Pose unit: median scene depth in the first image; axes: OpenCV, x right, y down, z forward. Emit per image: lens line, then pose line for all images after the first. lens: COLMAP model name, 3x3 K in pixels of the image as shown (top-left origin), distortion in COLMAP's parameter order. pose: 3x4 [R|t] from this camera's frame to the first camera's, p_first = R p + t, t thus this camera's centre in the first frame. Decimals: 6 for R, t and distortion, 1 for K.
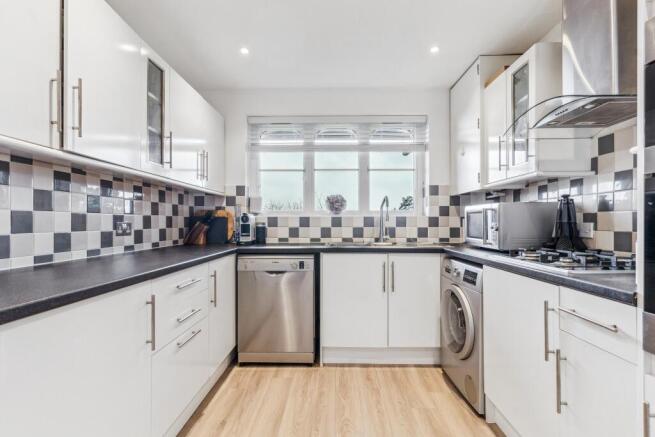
lens RADIAL K [[312.8, 0, 327.5], [0, 312.8, 218.5], [0, 0, 1]] dist [-0.000110, 0.000001]
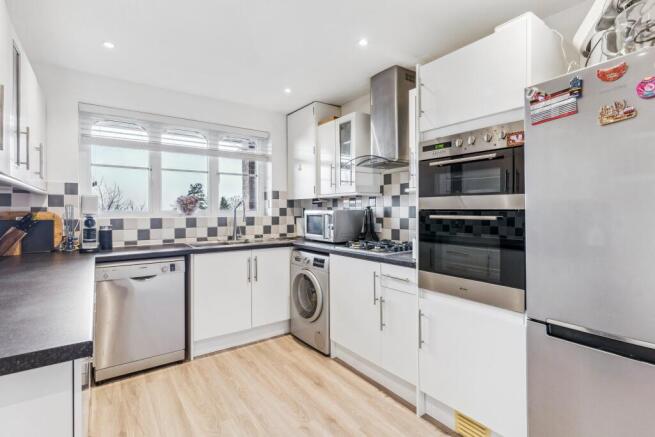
lens RADIAL K [[318.9, 0, 328.0], [0, 318.9, 204.7], [0, 0, 1]] dist [0.000227, -0.000268]
pose [[0.797136, 0.008395, 0.603741, -0.316597], [-0.004430, 0.999958, -0.008055, -0.053599], [-0.603783, 0.003746, 0.797140, -0.155543]]
